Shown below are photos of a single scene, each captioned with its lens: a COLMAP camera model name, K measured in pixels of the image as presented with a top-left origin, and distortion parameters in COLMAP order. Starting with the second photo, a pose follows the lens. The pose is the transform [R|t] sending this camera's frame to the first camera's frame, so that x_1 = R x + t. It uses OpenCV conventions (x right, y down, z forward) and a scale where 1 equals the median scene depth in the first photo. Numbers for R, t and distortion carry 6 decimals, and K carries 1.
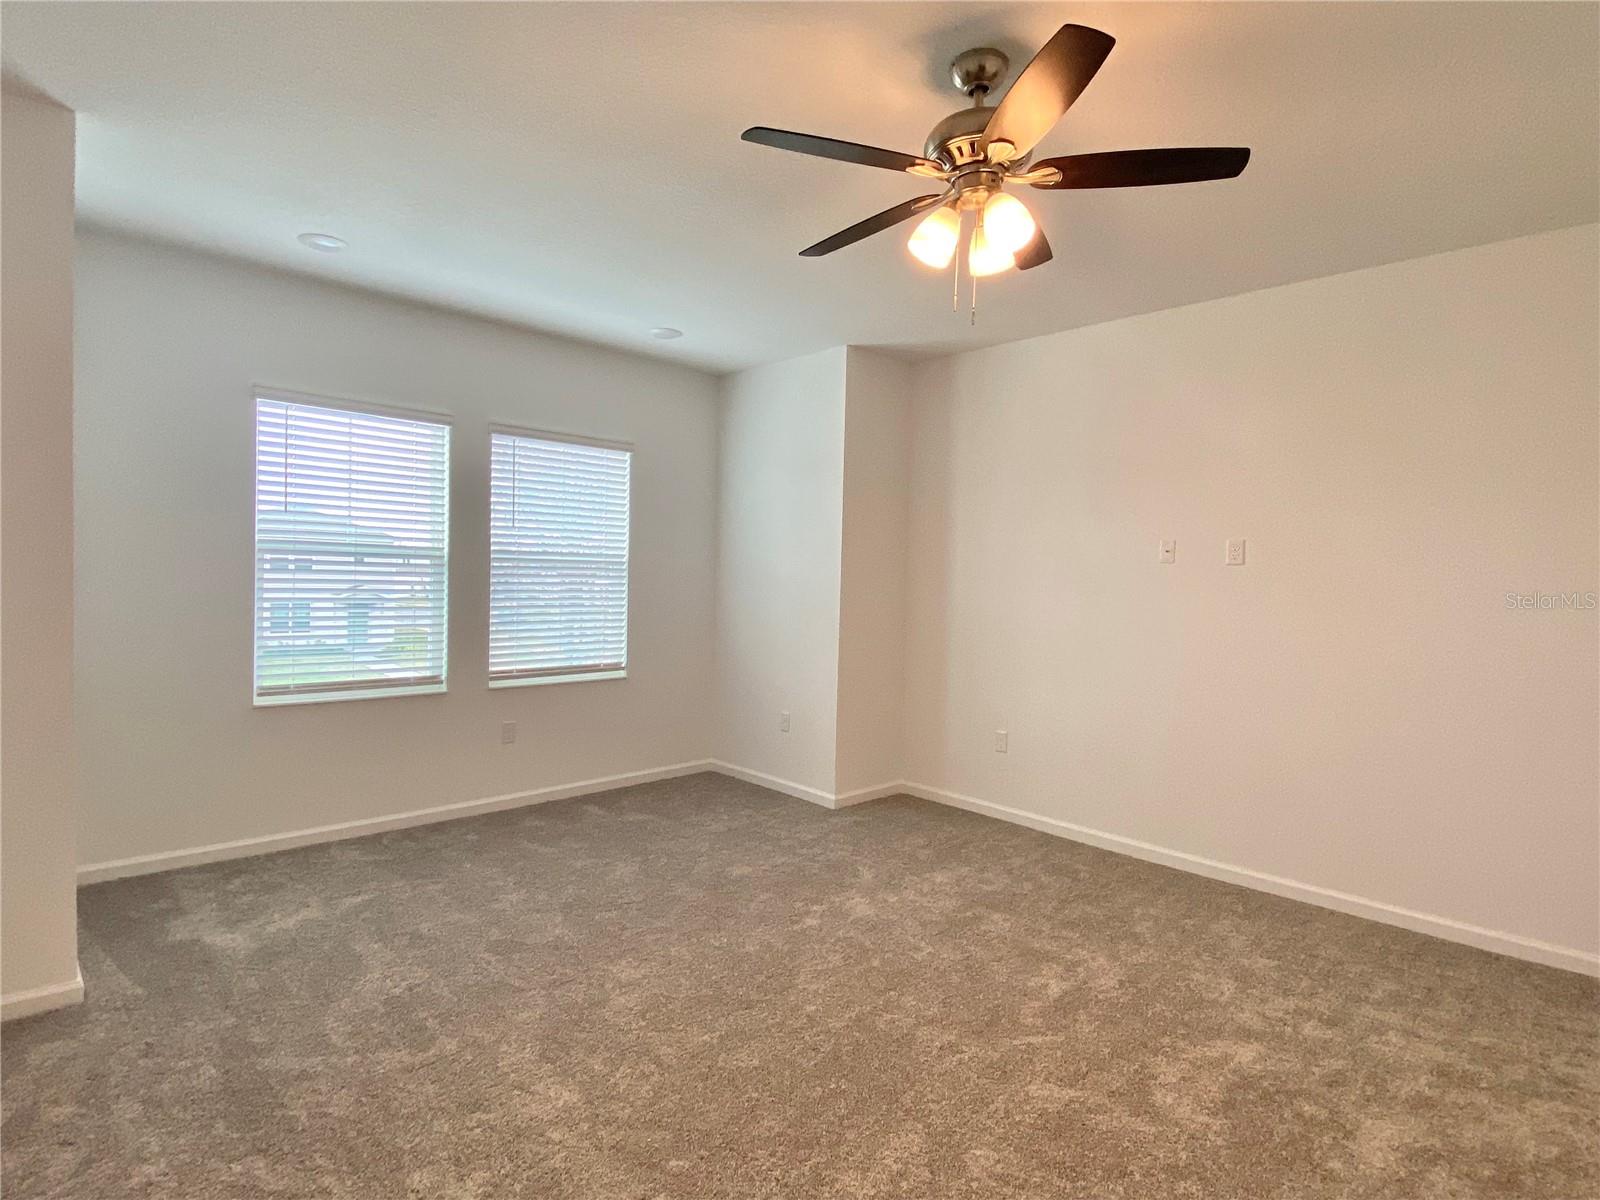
lens RADIAL K [[811.1, 0, 800.0], [0, 811.1, 600.0], [0, 0, 1]] dist [0.035418, -0.045075]
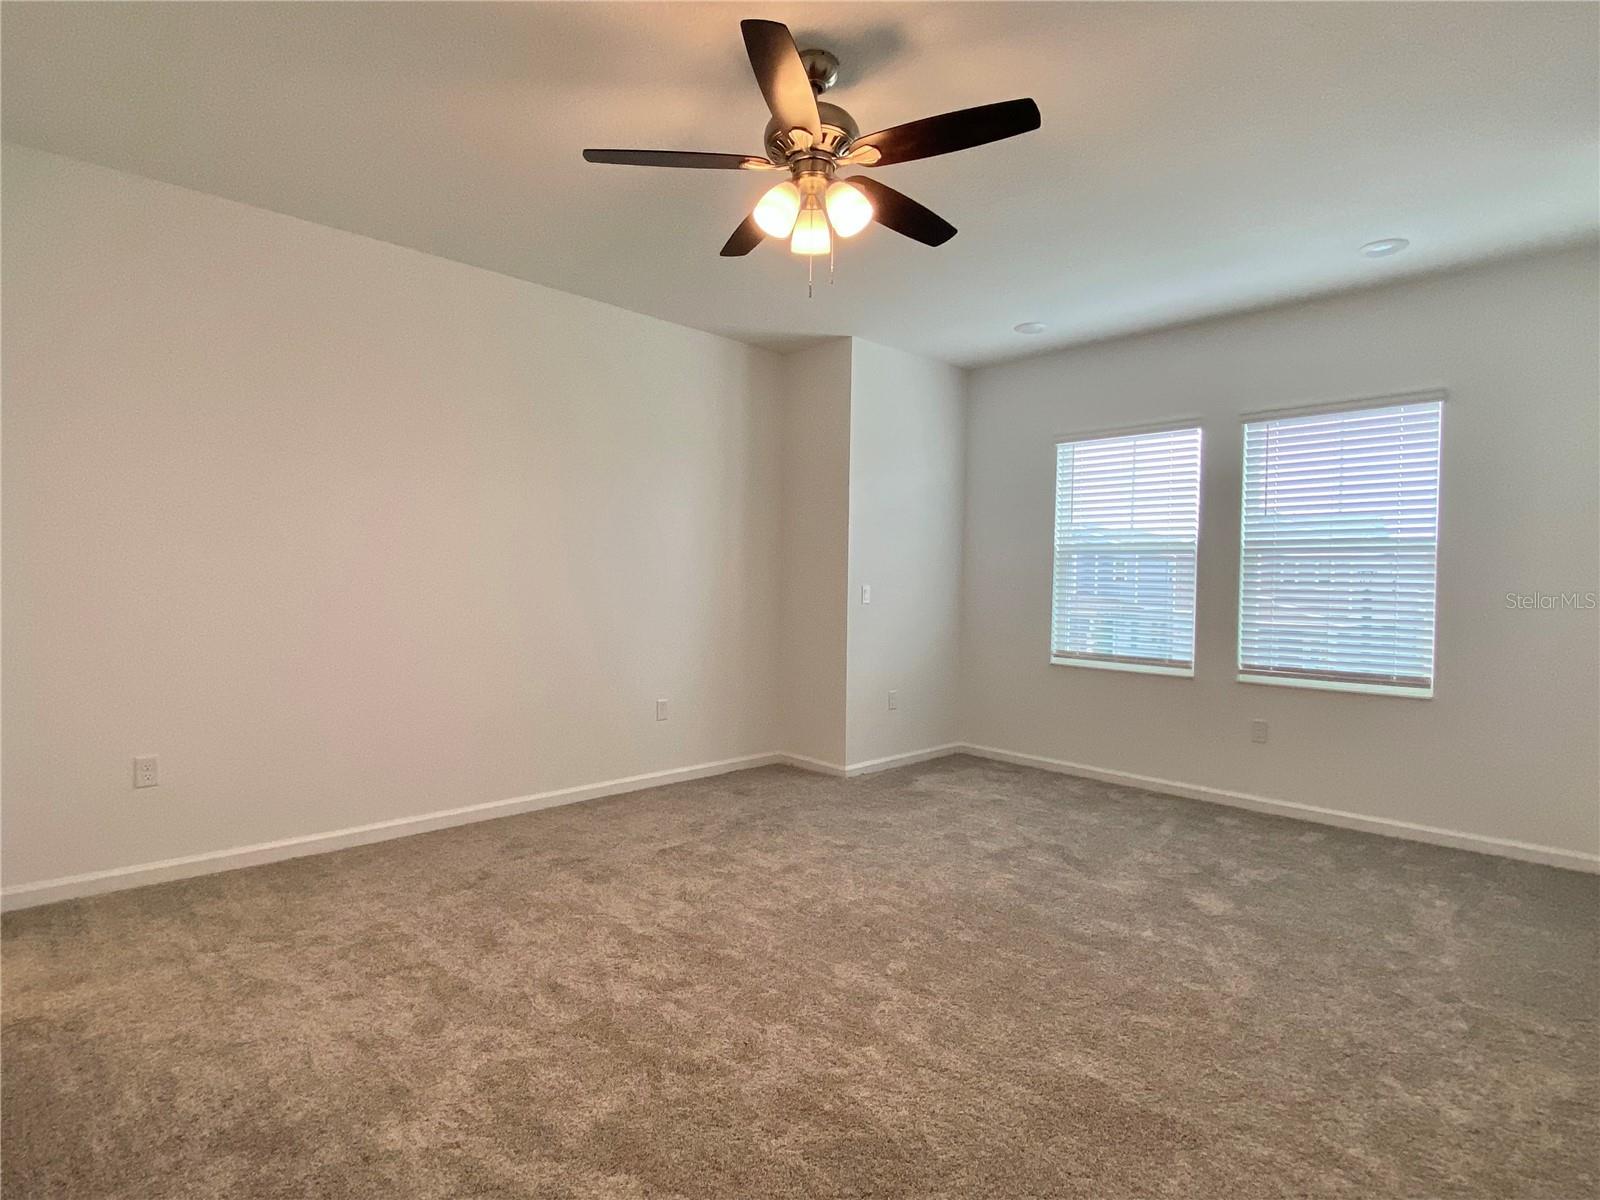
lens RADIAL K [[811.1, 0, 800.0], [0, 811.1, 600.0], [0, 0, 1]] dist [0.035418, -0.045075]
pose [[0.036525, -0.000320, -0.999333, 0.612682], [-0.045300, 0.998971, -0.001975, 0.037663], [0.998305, 0.045342, 0.036473, 0.443444]]
